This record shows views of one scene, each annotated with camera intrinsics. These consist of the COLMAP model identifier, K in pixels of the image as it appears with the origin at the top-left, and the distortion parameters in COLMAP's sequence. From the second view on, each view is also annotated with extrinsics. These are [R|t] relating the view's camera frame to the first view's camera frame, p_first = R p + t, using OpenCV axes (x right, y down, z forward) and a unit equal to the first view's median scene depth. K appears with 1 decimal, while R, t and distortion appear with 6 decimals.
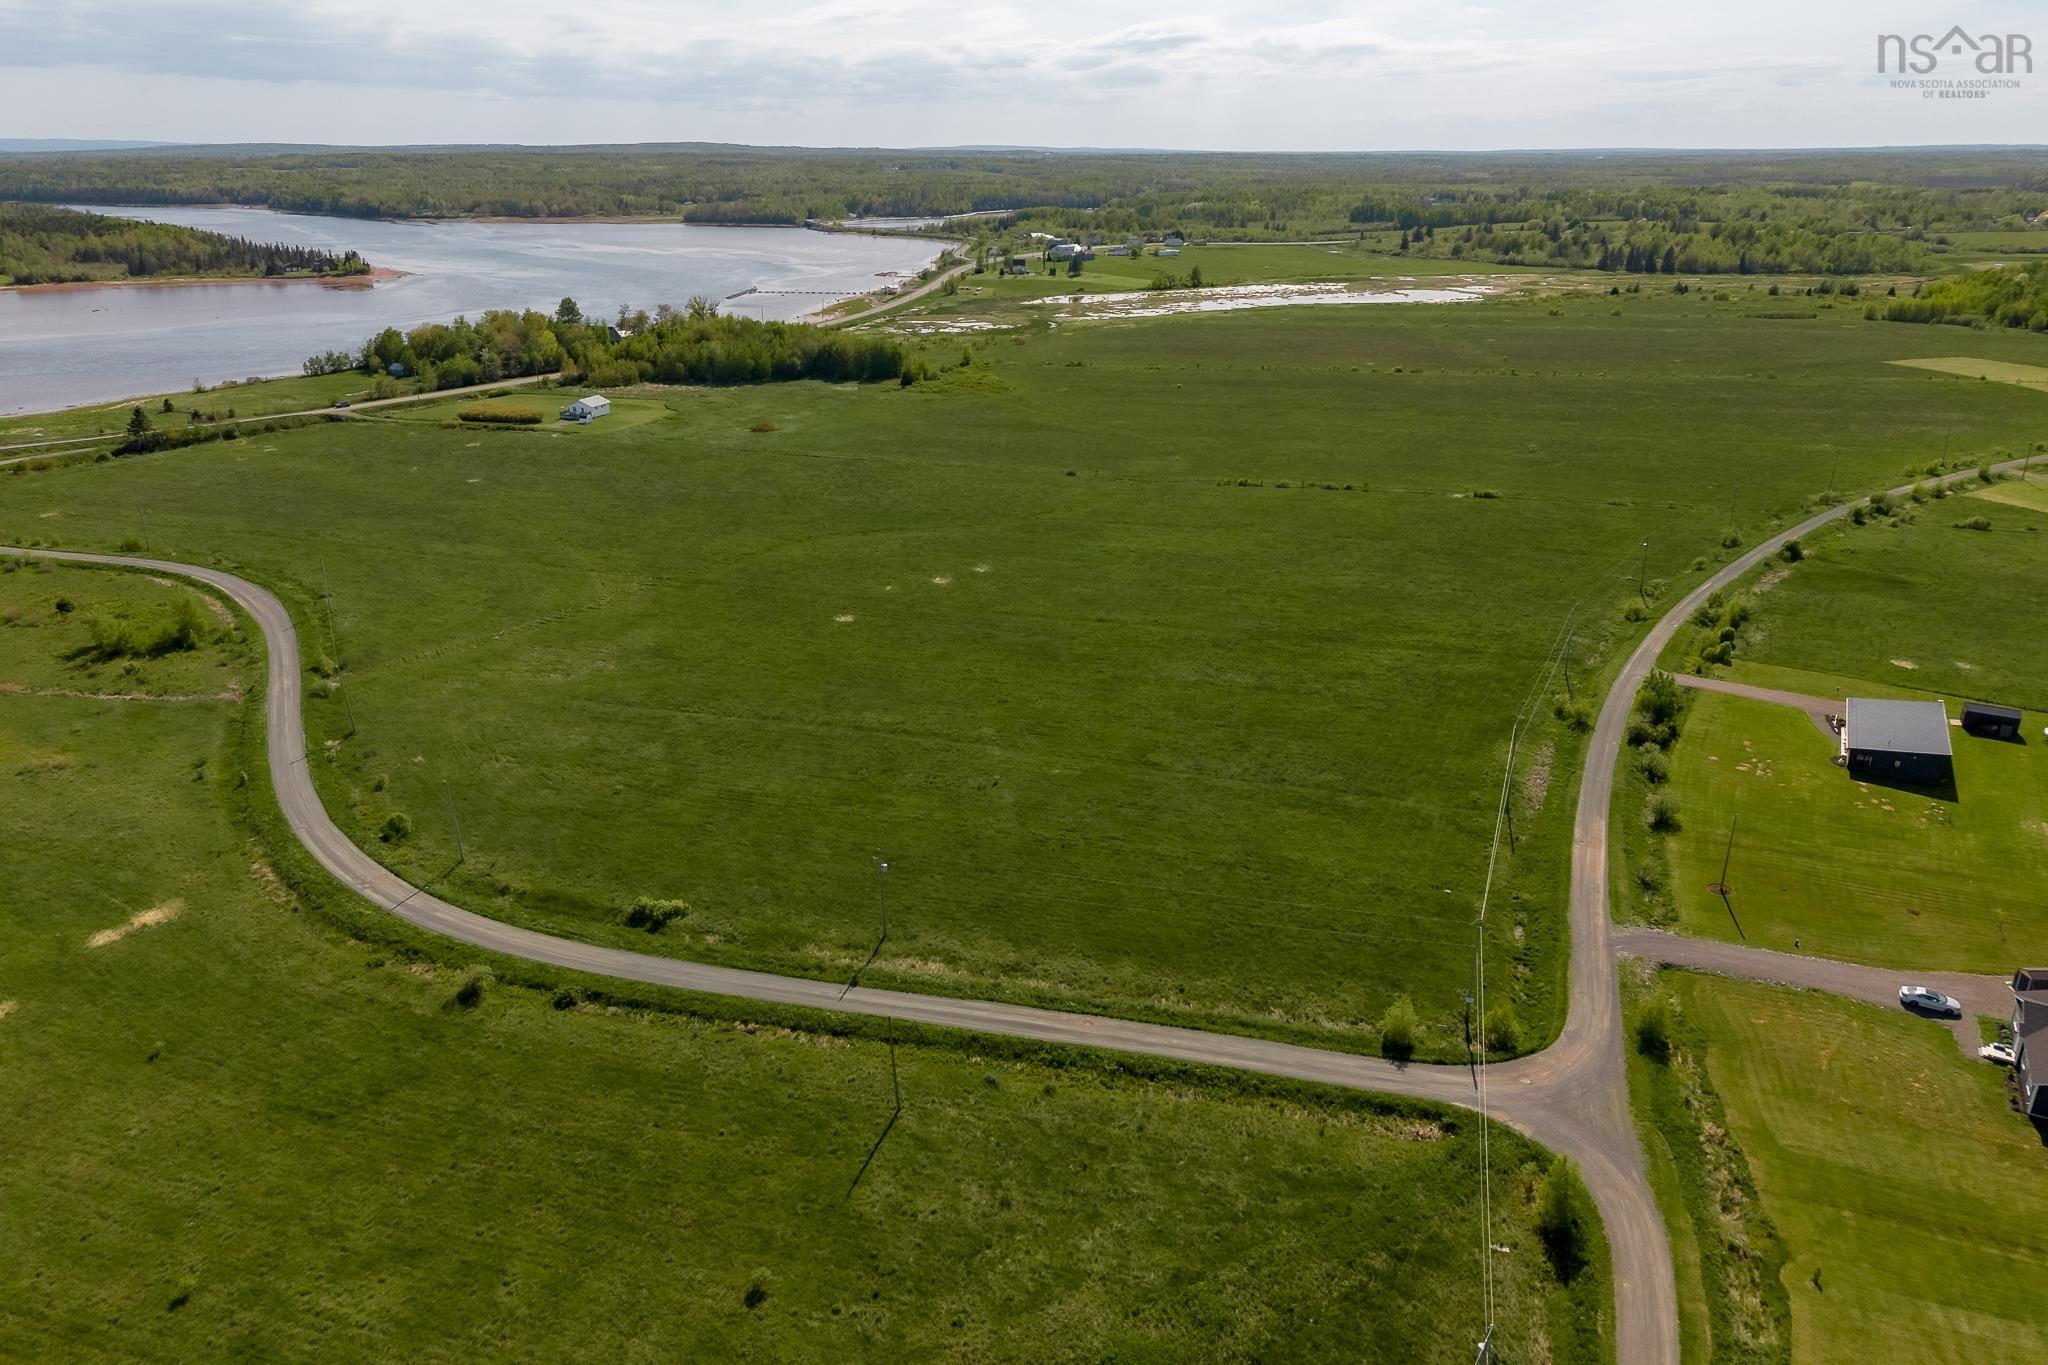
lens RADIAL K [[1351.7, 0, 1021.8], [0, 1351.7, 680.0], [0, 0, 1]] dist [0.052396, -0.031884]
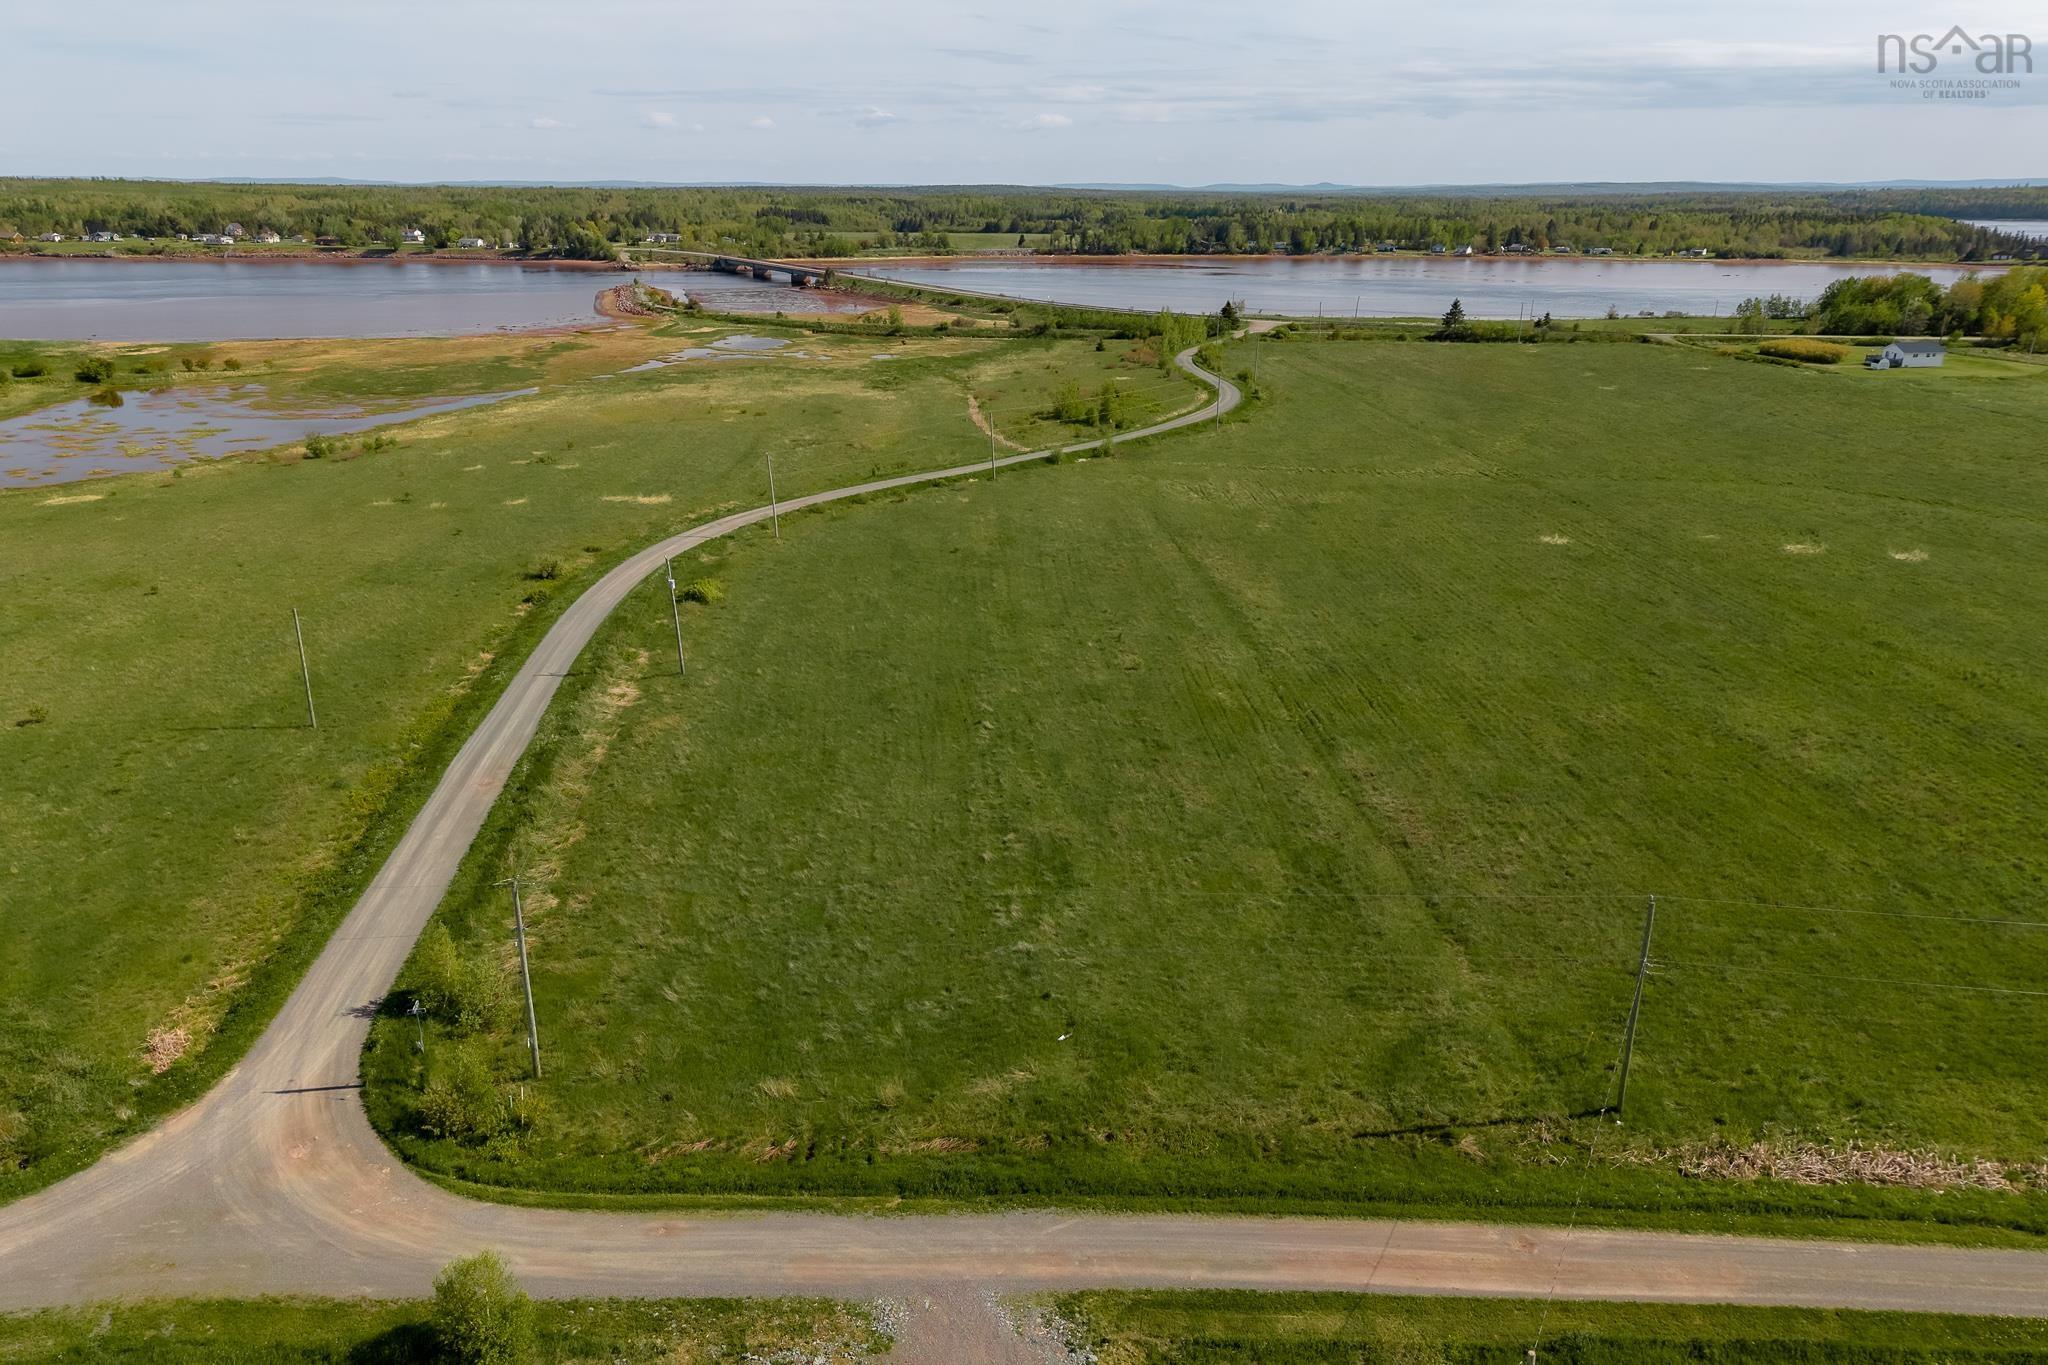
lens RADIAL K [[1351.7, 0, 1019.4], [0, 1351.7, 689.6], [0, 0, 1]] dist [0.052396, -0.031884]
pose [[0.361699, 0.319907, -0.875690, 0.424220], [-0.337305, 0.920557, 0.196975, -0.021202], [0.869137, 0.224129, 0.440871, 0.490536]]
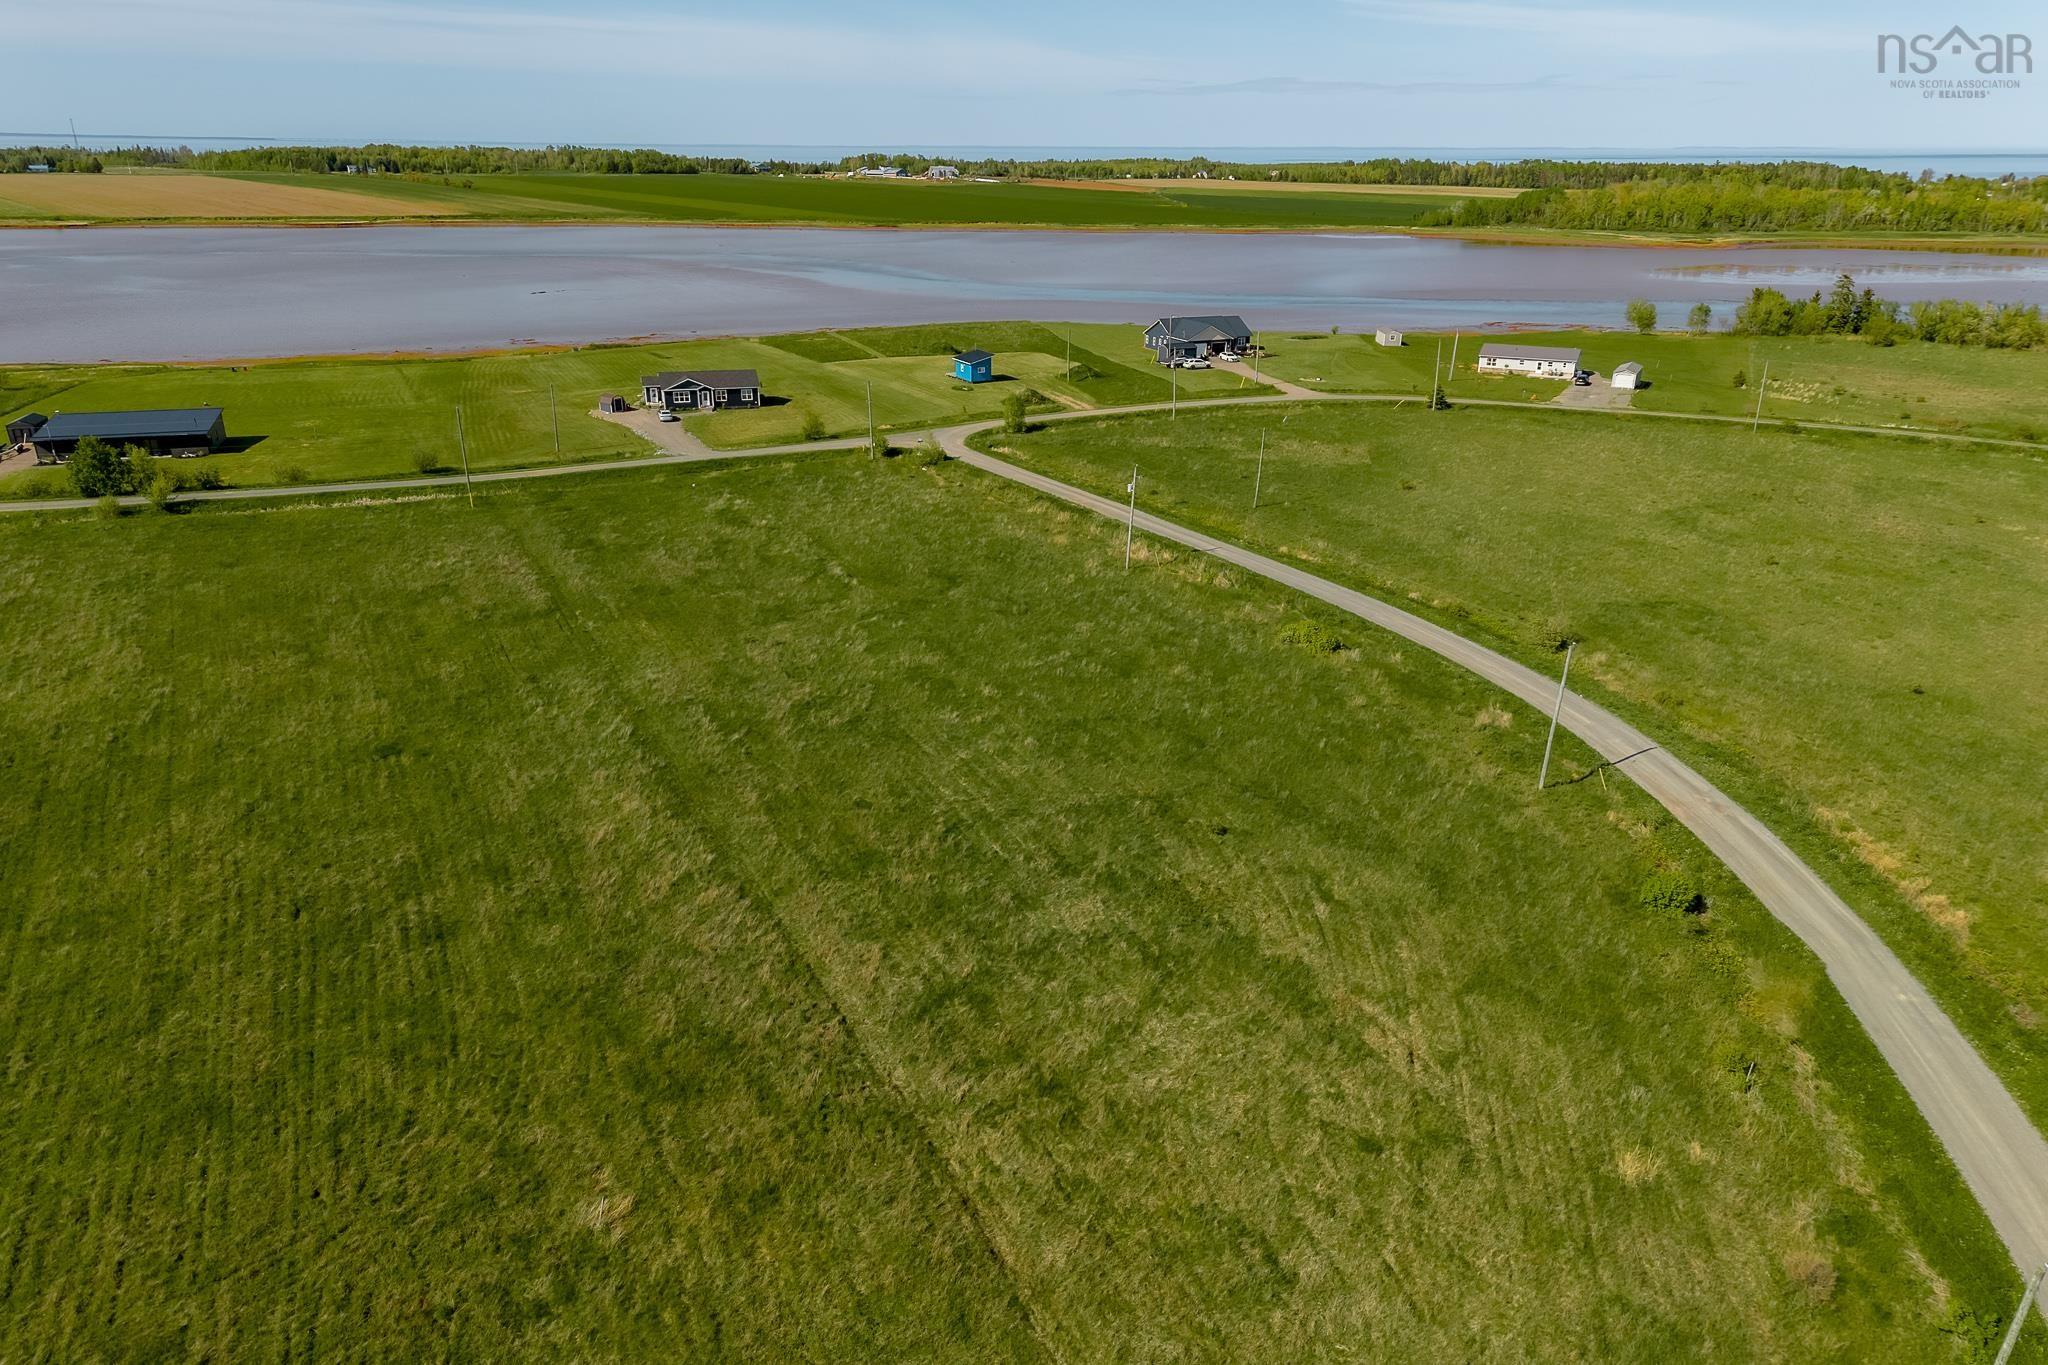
lens RADIAL K [[1351.7, 0, 1025.2], [0, 1351.7, 688.5], [0, 0, 1]] dist [0.052396, -0.031884]
pose [[-0.727630, -0.256847, 0.636069, -0.409385], [0.243331, 0.770313, 0.589413, -0.197298], [-0.641361, 0.583650, -0.498005, 0.947531]]
